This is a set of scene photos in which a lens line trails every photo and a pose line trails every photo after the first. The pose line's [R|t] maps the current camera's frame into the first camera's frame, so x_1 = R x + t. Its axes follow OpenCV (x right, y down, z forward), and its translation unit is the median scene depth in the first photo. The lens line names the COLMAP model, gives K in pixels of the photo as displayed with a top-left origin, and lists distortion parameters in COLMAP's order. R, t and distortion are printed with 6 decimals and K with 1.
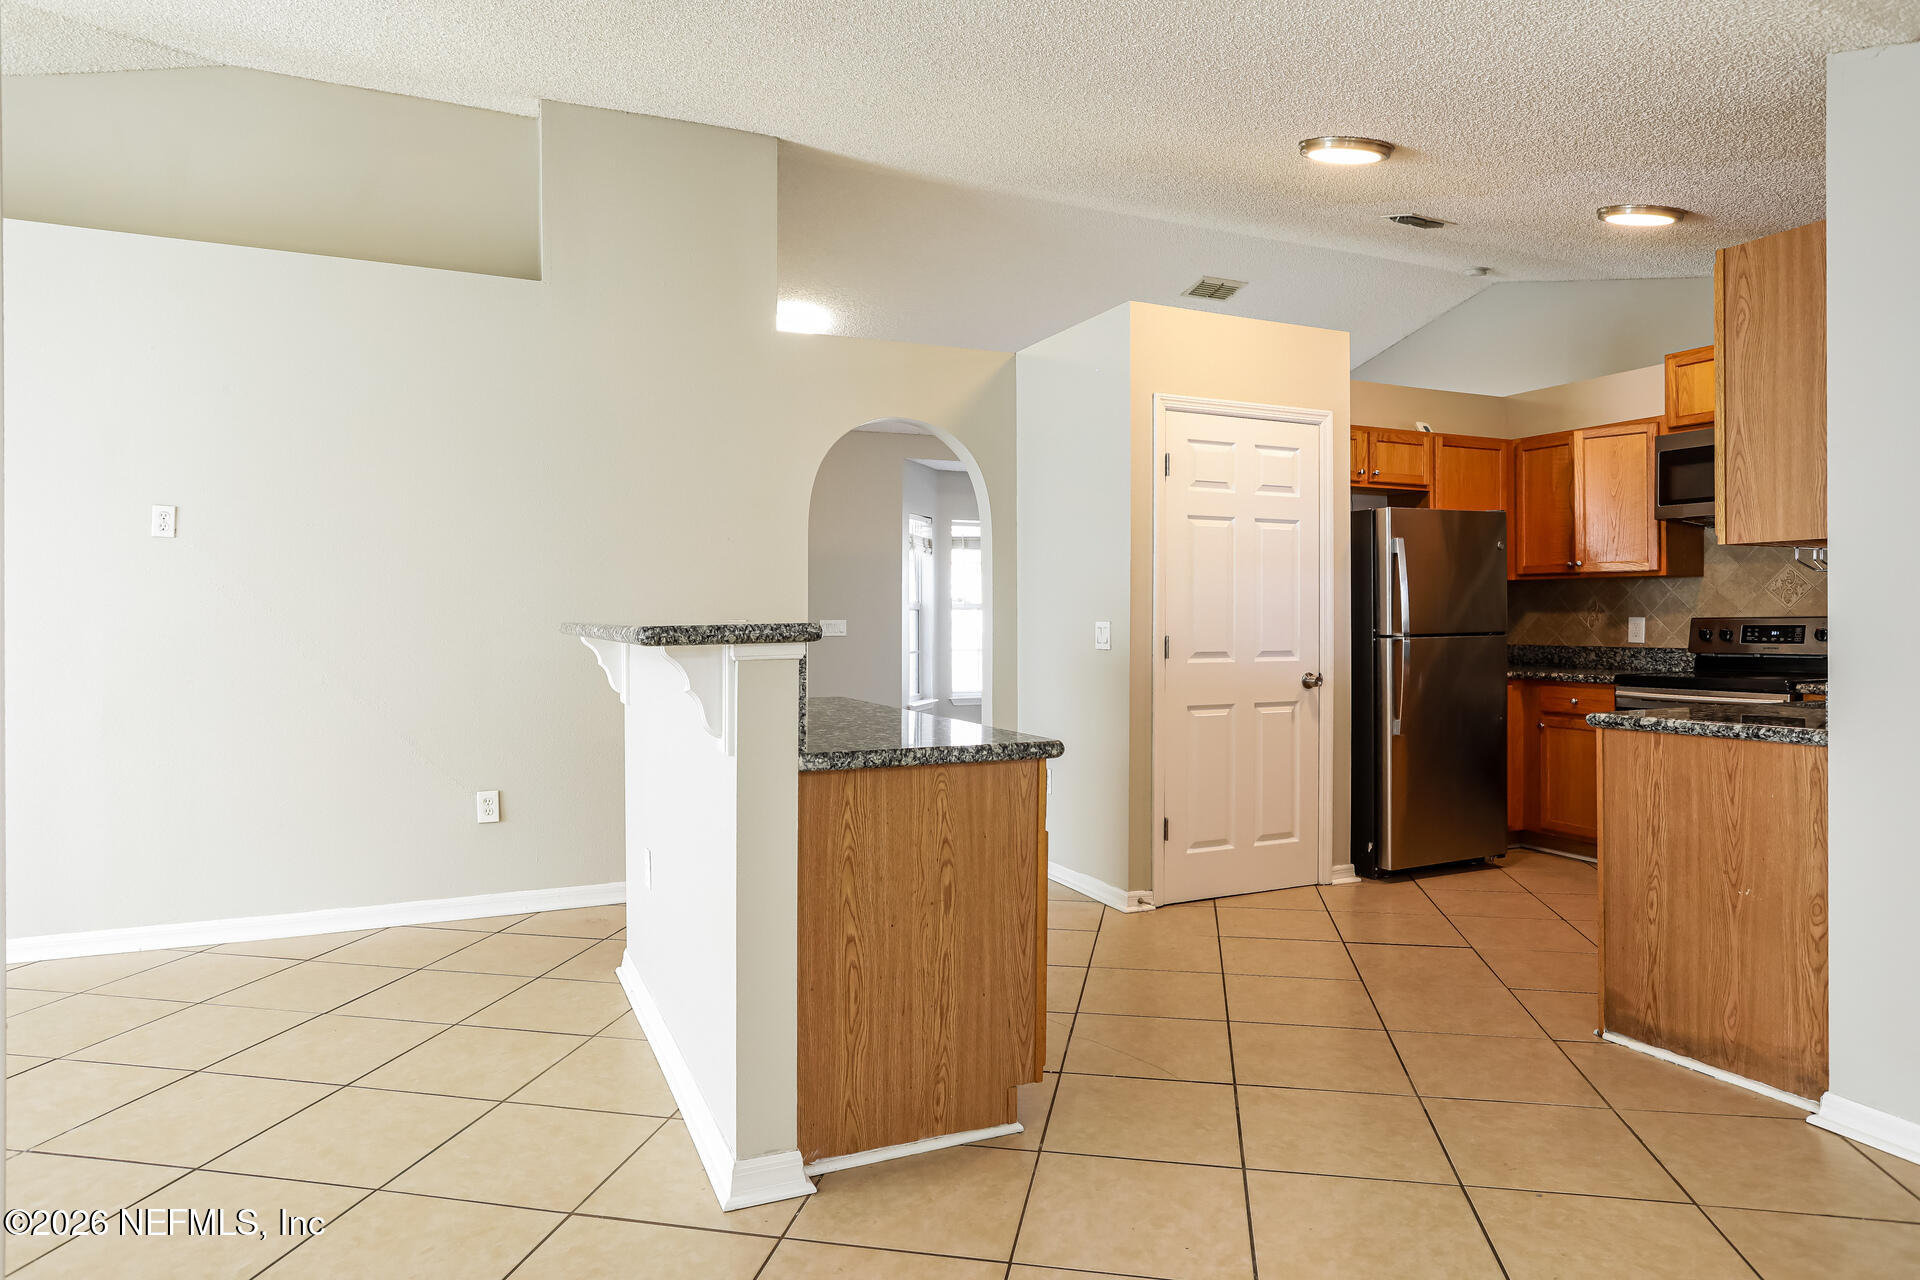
lens RADIAL K [[1095.5, 0, 963.9], [0, 1095.5, 613.2], [0, 0, 1]] dist [-0.030091, 0.000700]
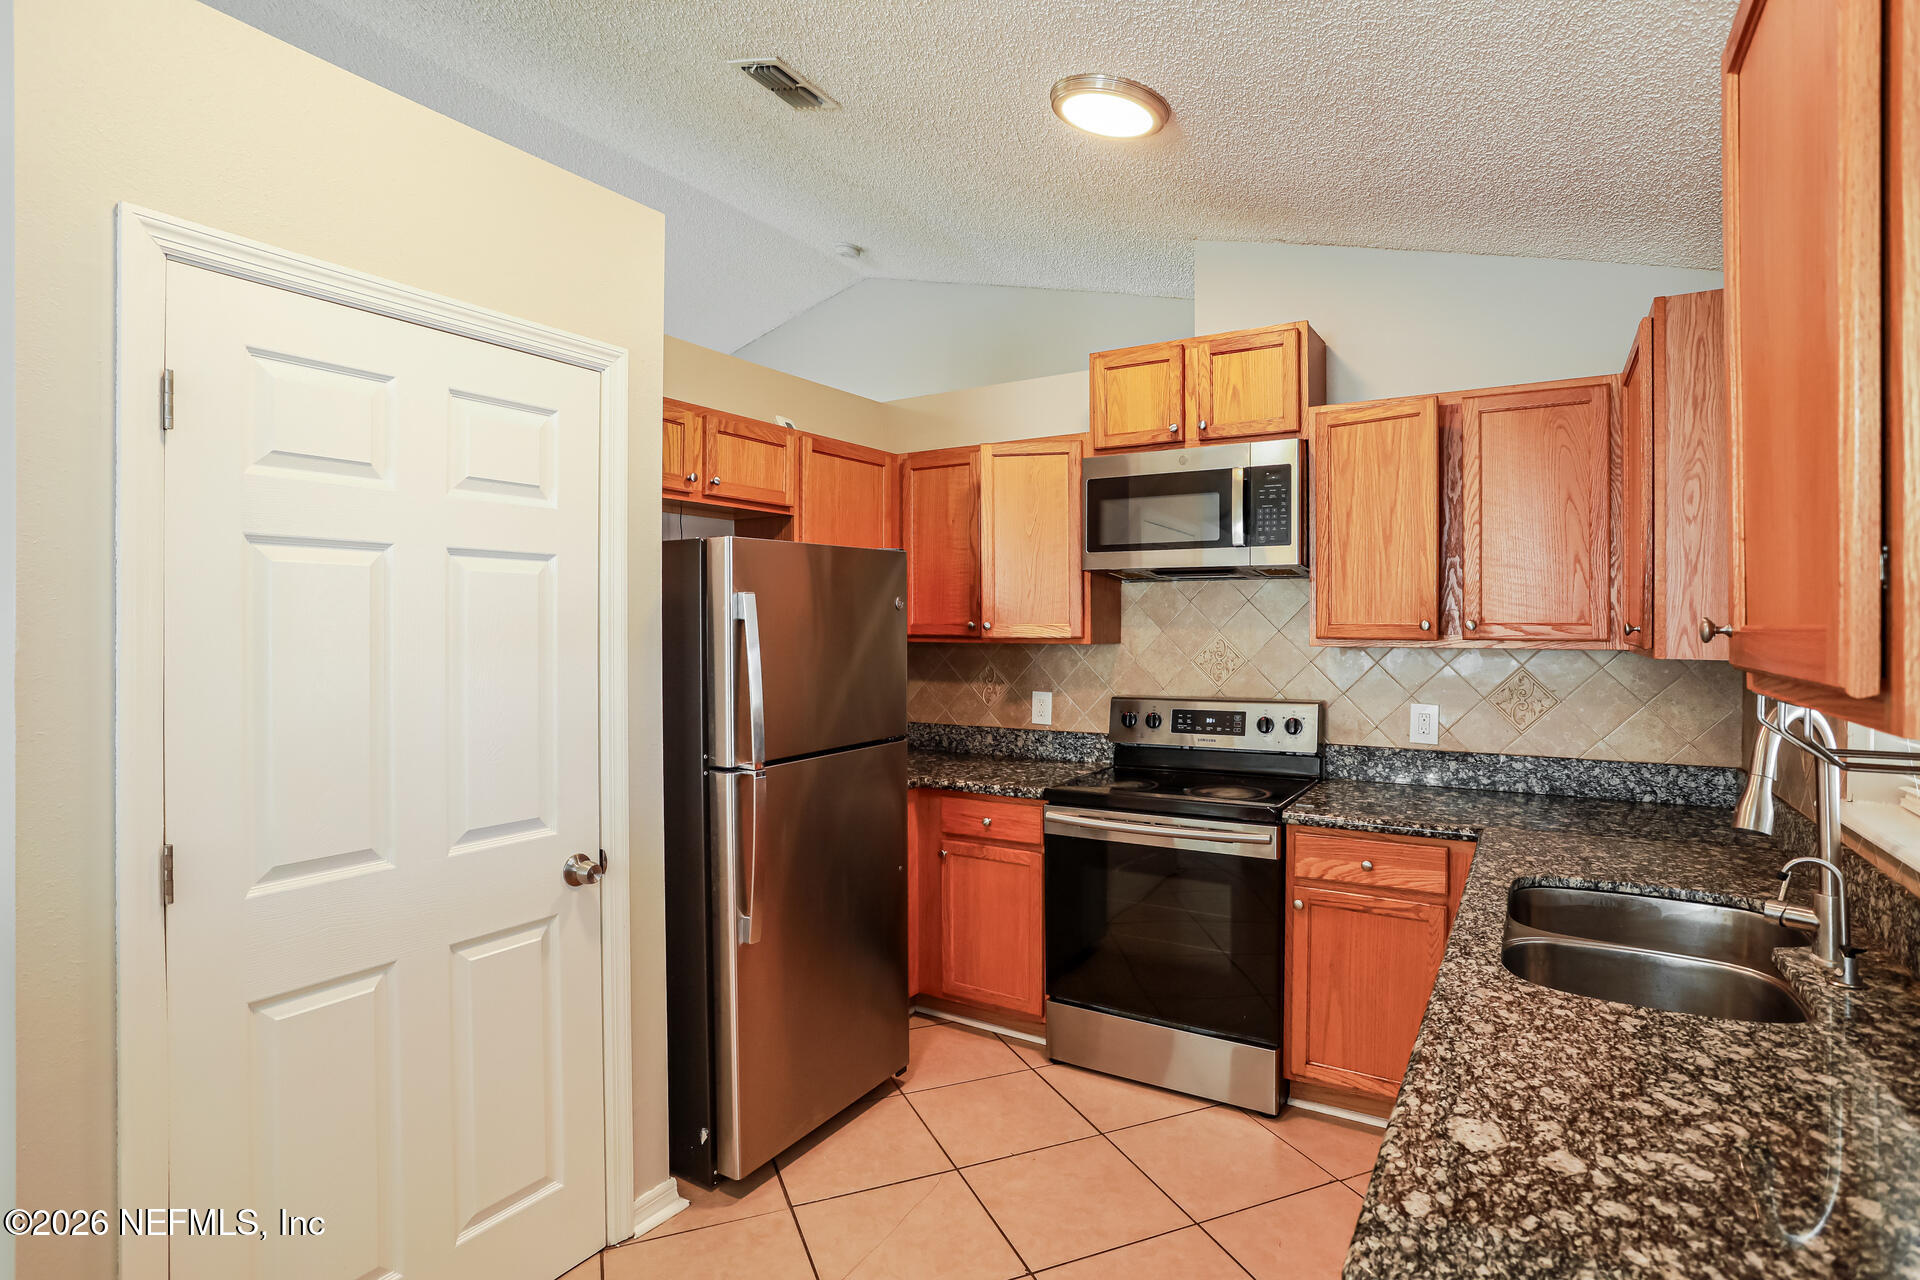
lens RADIAL K [[948.7, 0, 960.0], [0, 948.7, 640.0], [0, 0, 1]] dist [-0.058666, 0.033495]
pose [[0.832551, -0.009141, 0.553873, 0.204919], [-0.000140, 0.999860, 0.016711, -0.048907], [-0.553949, -0.013990, 0.832433, 0.495329]]
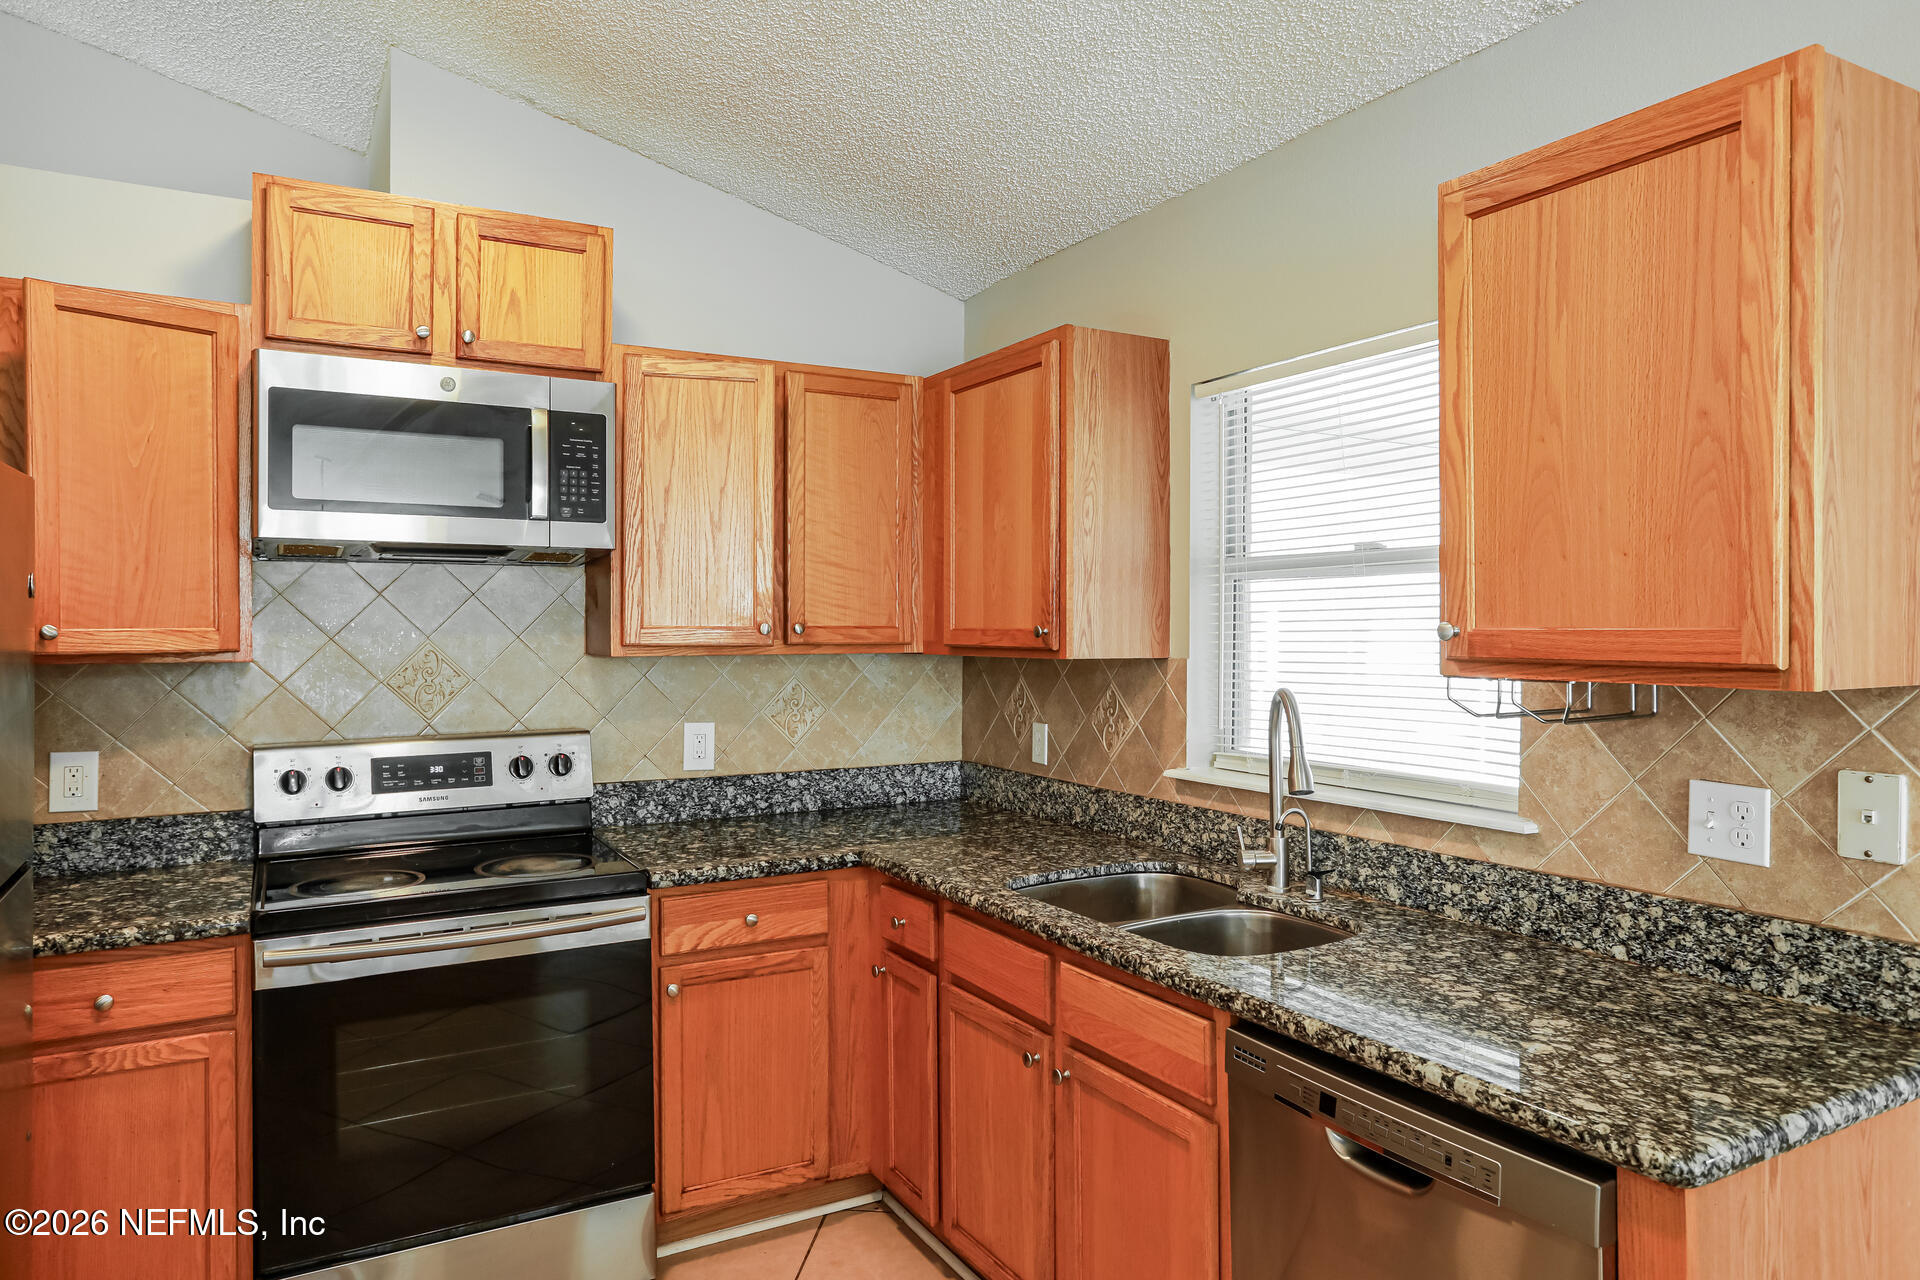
lens RADIAL K [[1241.7, 0, 960.0], [0, 1241.7, 640.0], [0, 0, 1]] dist [-0.032202, 0.041555]
pose [[-0.086740, -0.009441, 0.996186, 0.110423], [0.001068, 0.999954, 0.009570, -0.048546], [-0.996230, 0.001894, -0.086726, 0.746056]]
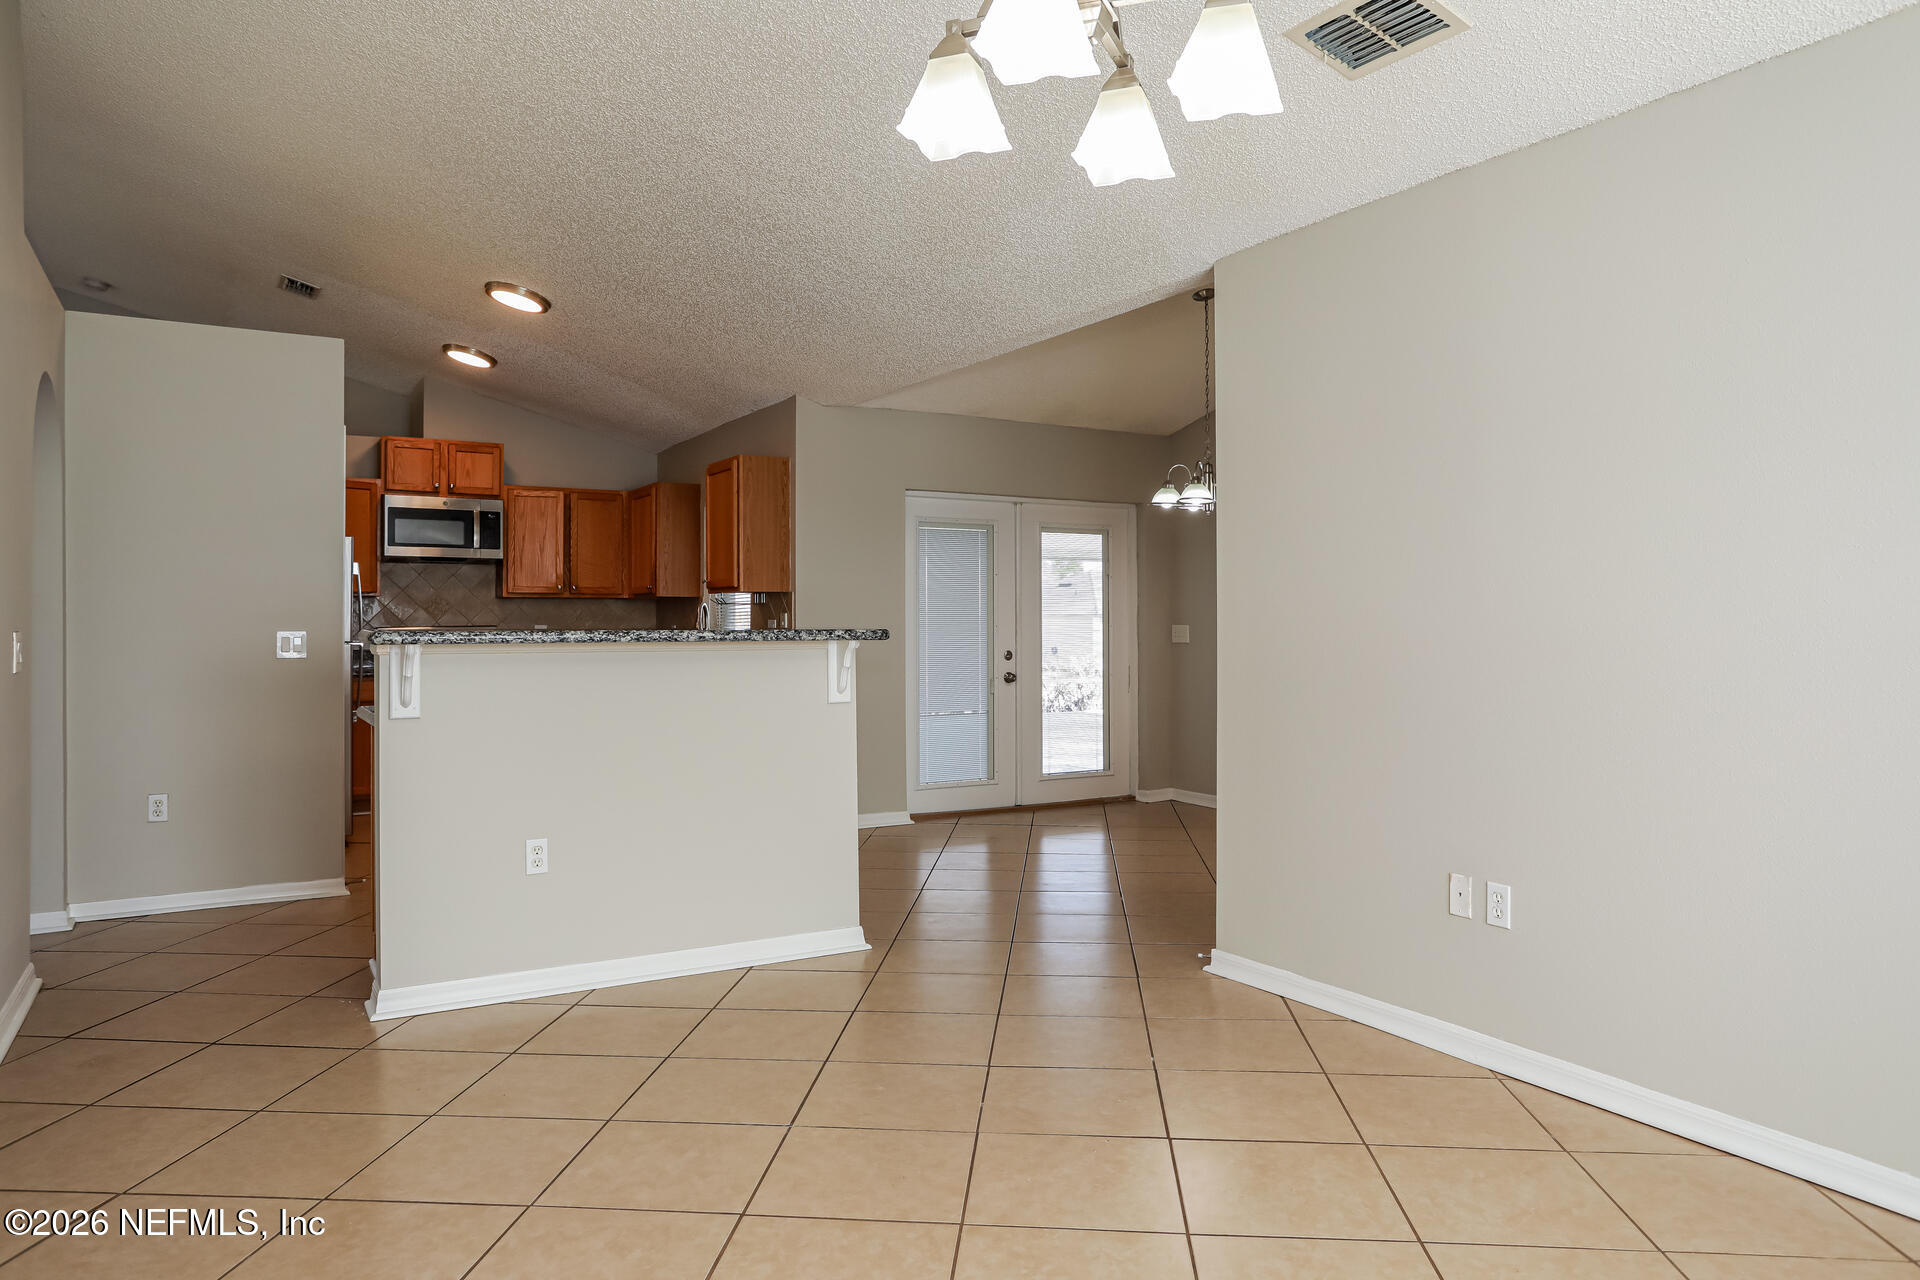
lens RADIAL K [[1312.4, 0, 960.0], [0, 1312.4, 640.0], [0, 0, 1]] dist [-0.005263, -0.000662]
pose [[-0.086197, -0.007738, 0.996248, -1.059259], [-0.000685, 0.999970, 0.007707, 0.007136], [-0.996278, -0.000018, -0.086200, 0.410748]]
